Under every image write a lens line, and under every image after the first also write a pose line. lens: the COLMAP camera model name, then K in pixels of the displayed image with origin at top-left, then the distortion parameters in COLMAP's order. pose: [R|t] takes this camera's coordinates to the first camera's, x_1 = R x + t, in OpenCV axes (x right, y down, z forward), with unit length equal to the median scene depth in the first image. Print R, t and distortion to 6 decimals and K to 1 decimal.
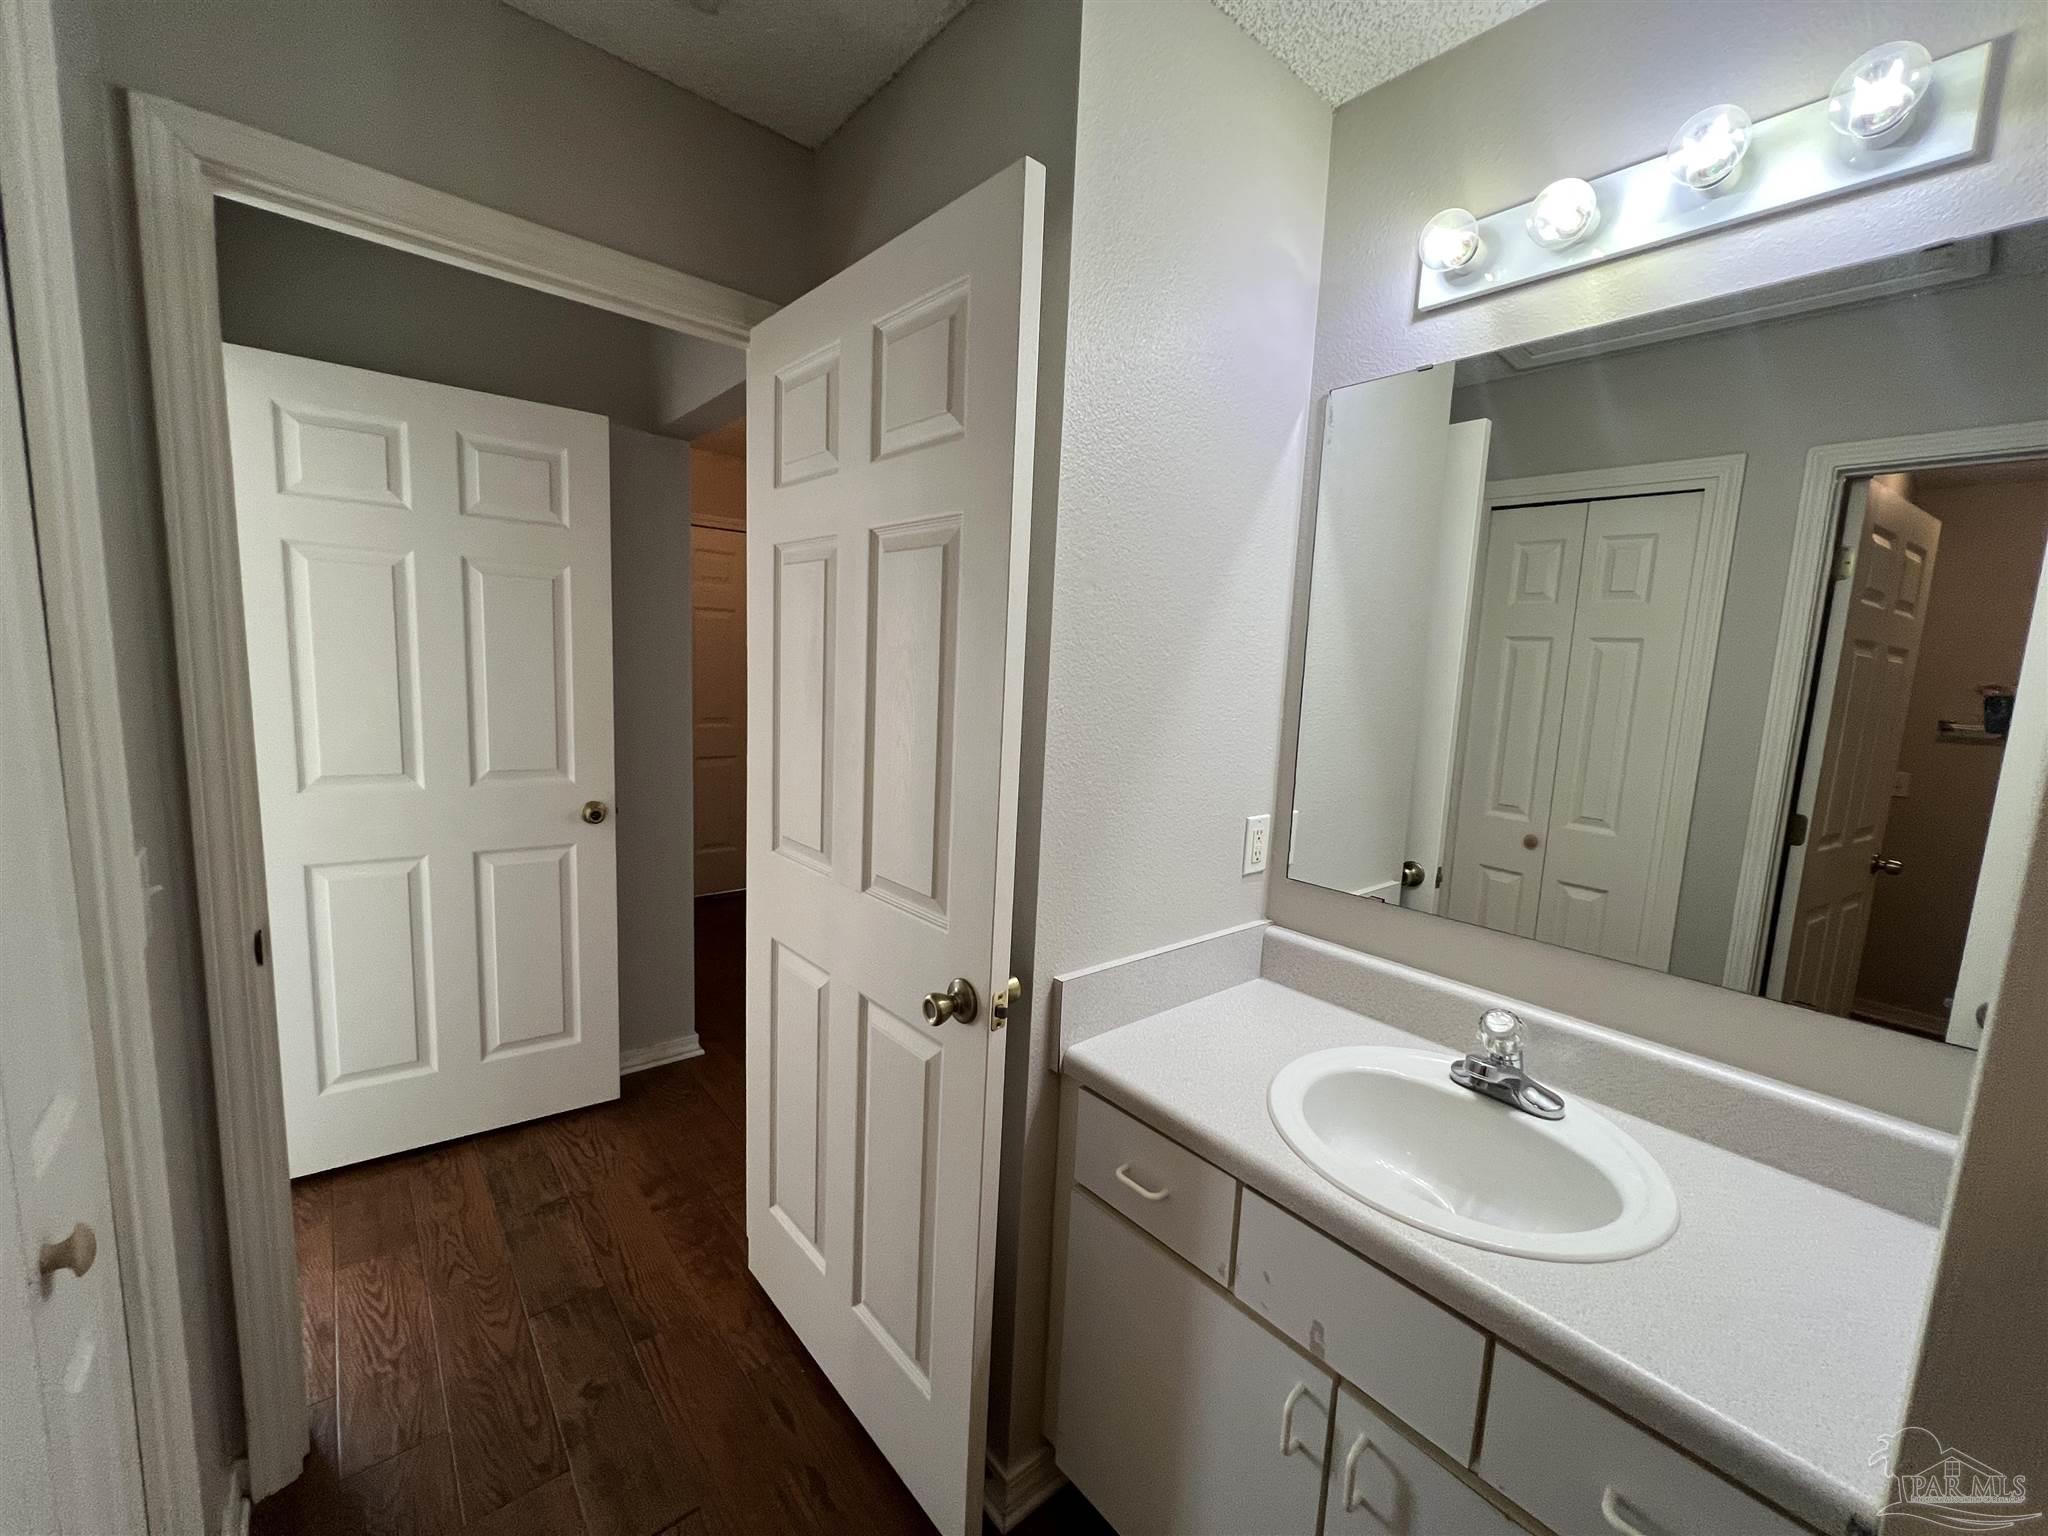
lens RADIAL K [[819.7, 0, 1025.7], [0, 819.7, 769.5], [0, 0, 1]] dist [-0.001850, 0.000708]
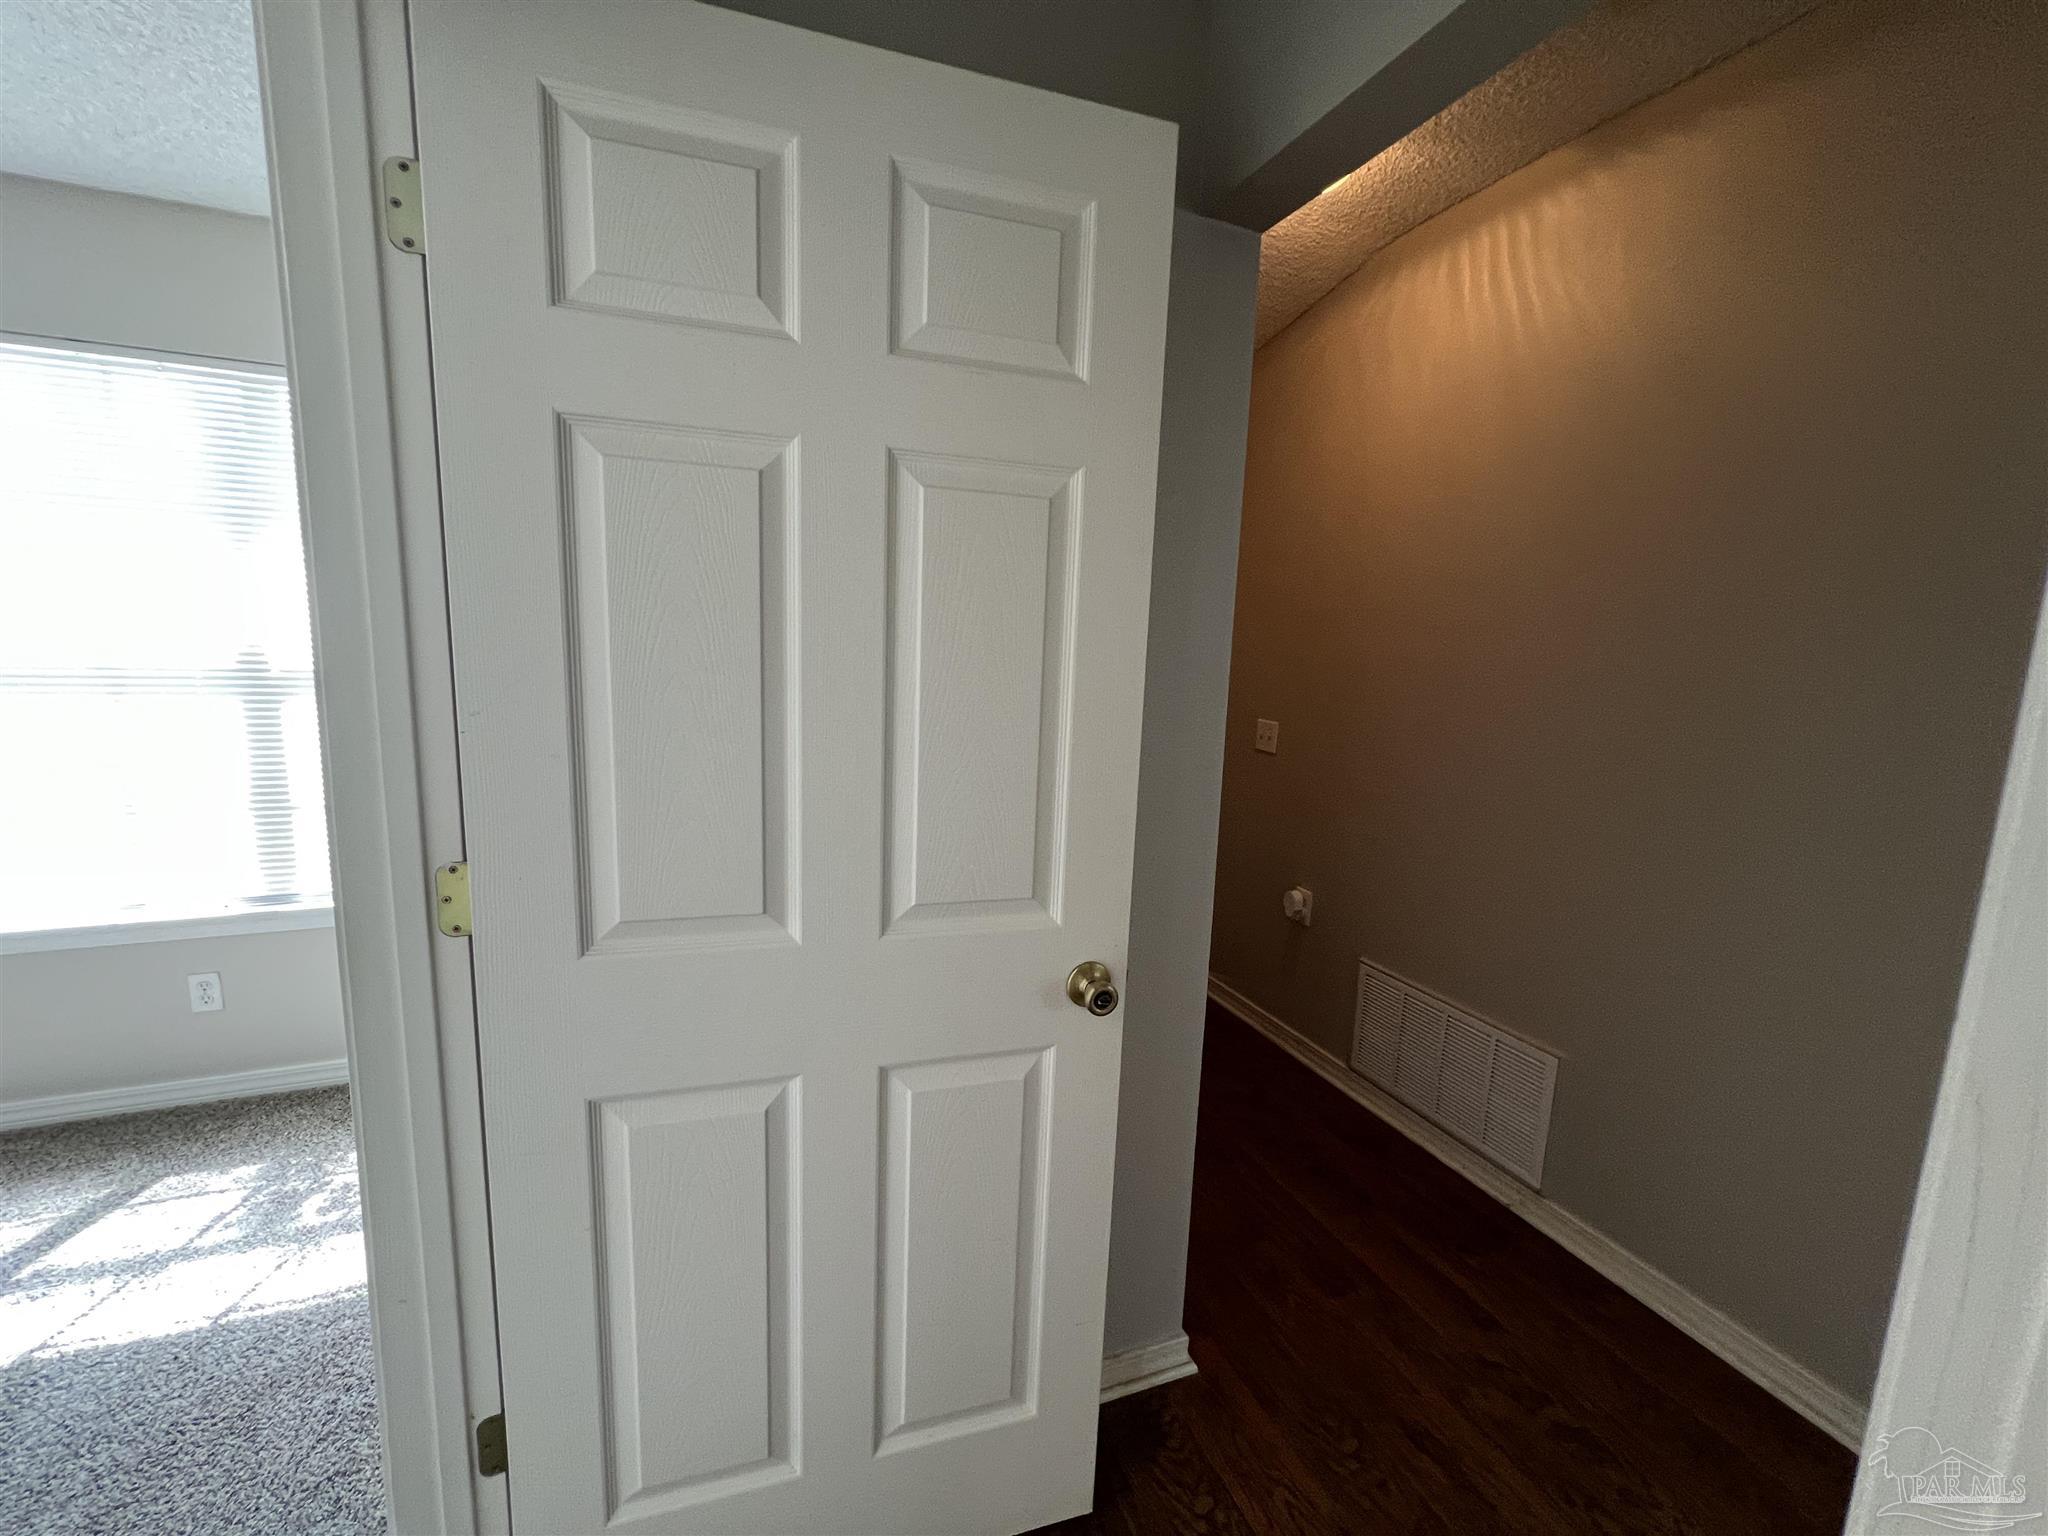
lens RADIAL K [[819.7, 0, 1025.7], [0, 819.7, 769.5], [0, 0, 1]] dist [-0.001850, 0.000708]
pose [[0.948735, 0.034193, -0.314219, -0.457823], [-0.033091, 0.999413, 0.008841, -0.086300], [0.314337, 0.002010, 0.949309, 0.580468]]
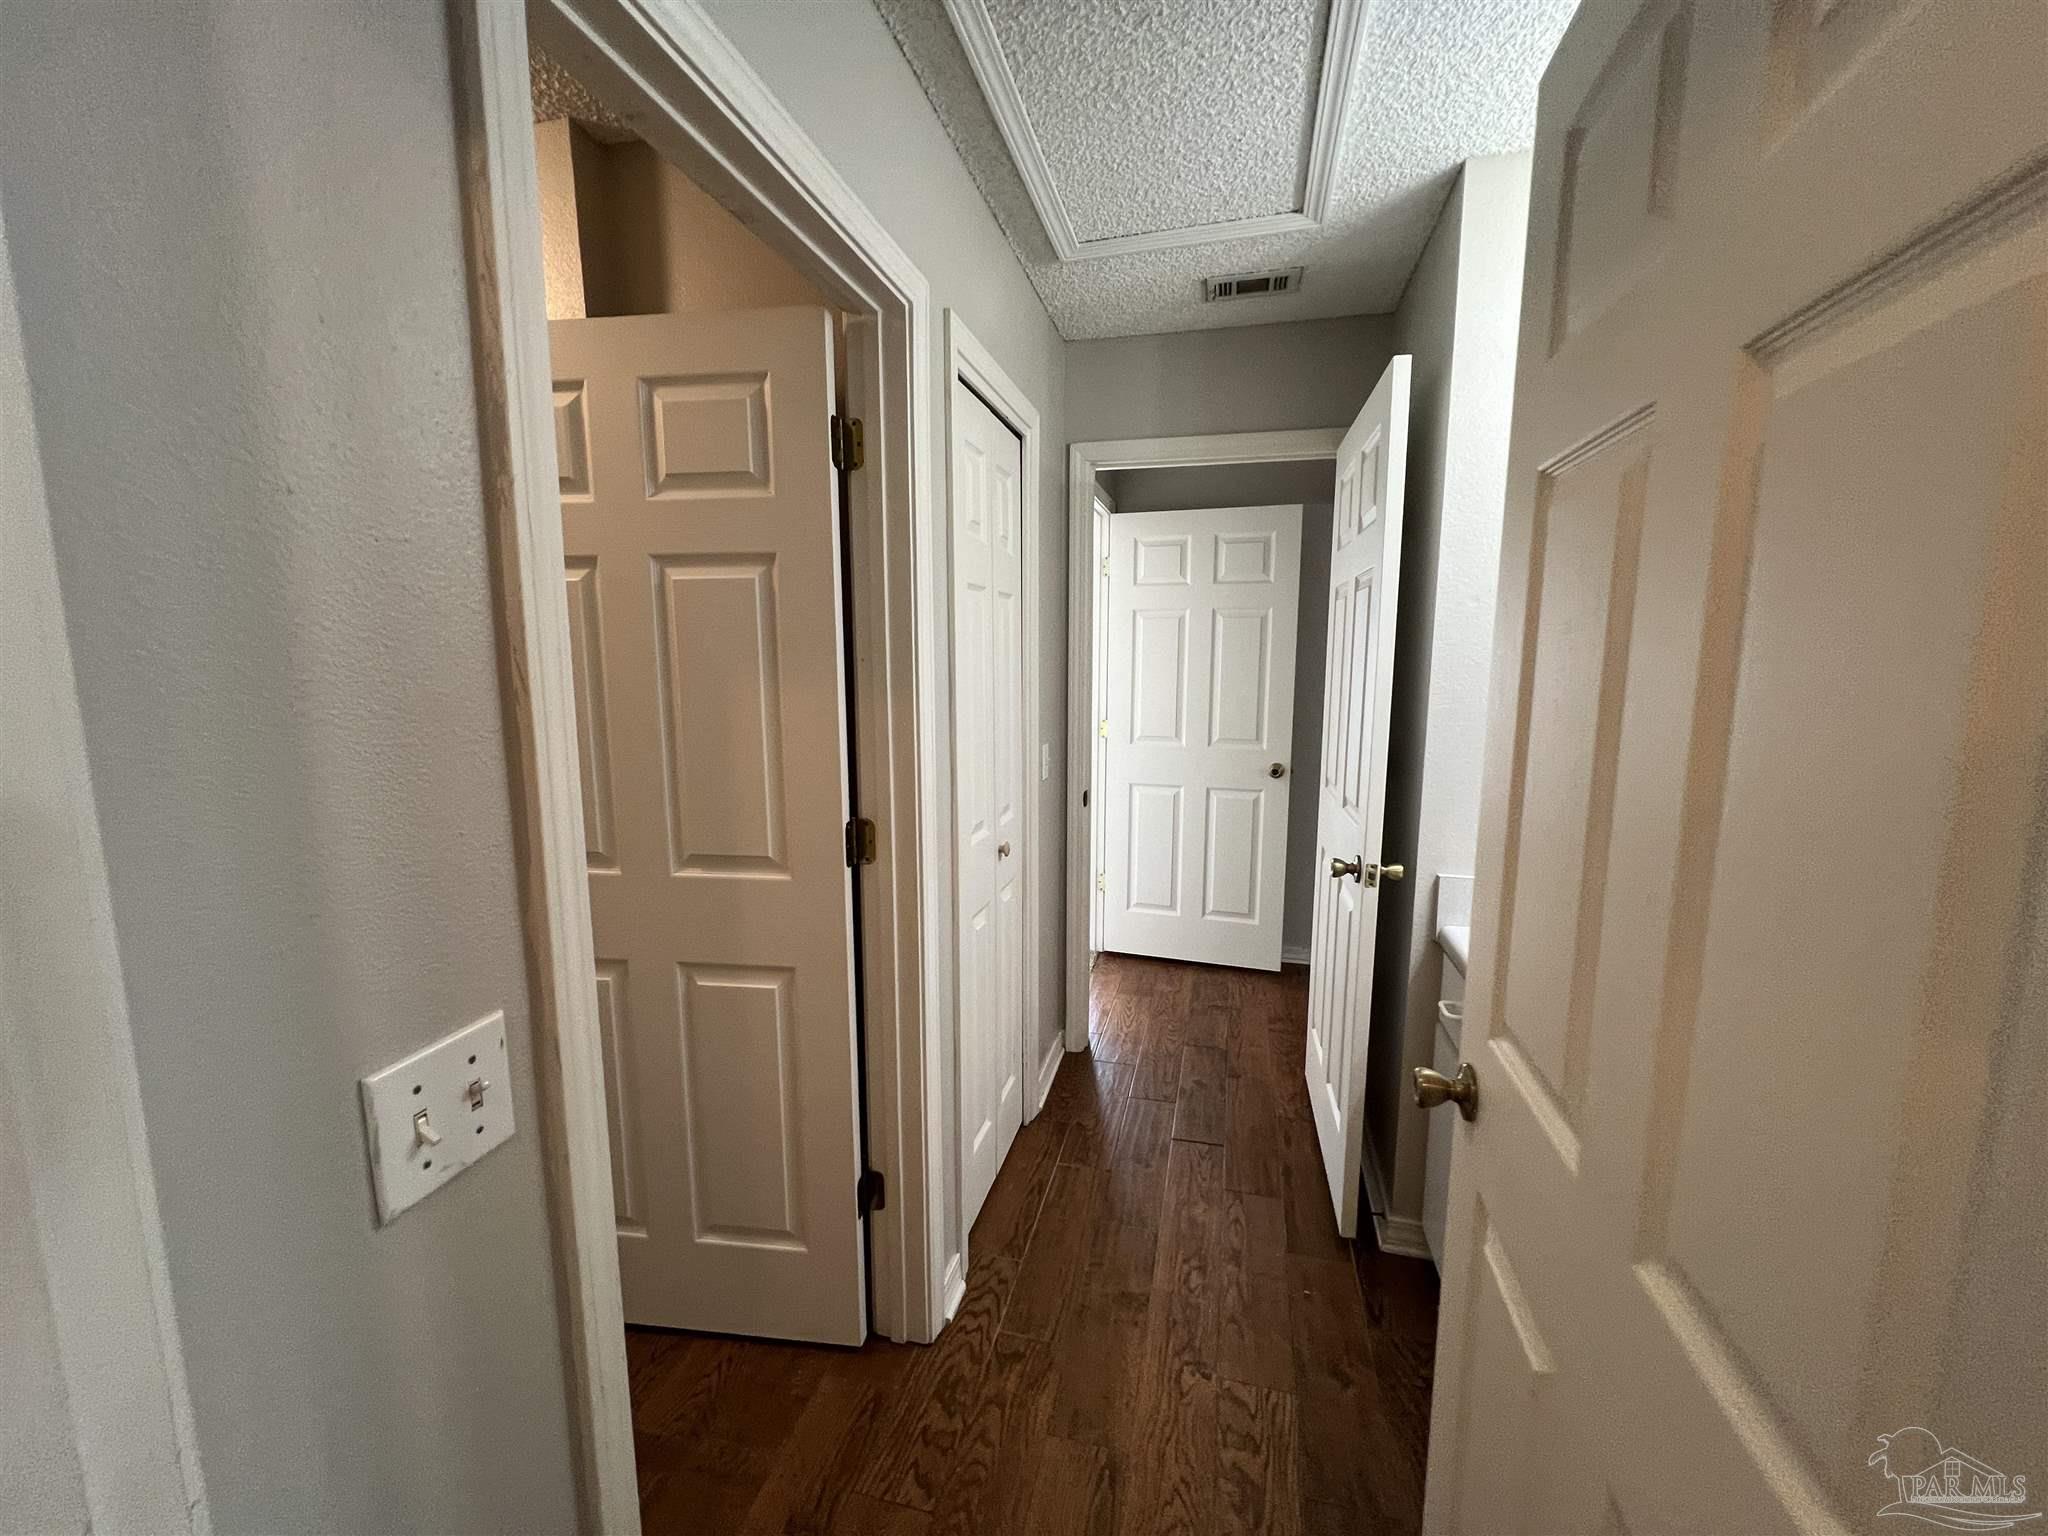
lens RADIAL K [[829.4, 0, 1044.7], [0, 829.4, 773.9], [0, 0, 1]] dist [-0.000535, 0.000152]
pose [[0.597642, 0.071635, -0.798557, 0.470248], [-0.084082, 0.996108, 0.026429, 0.059544], [0.797342, 0.051350, 0.601339, -0.266393]]
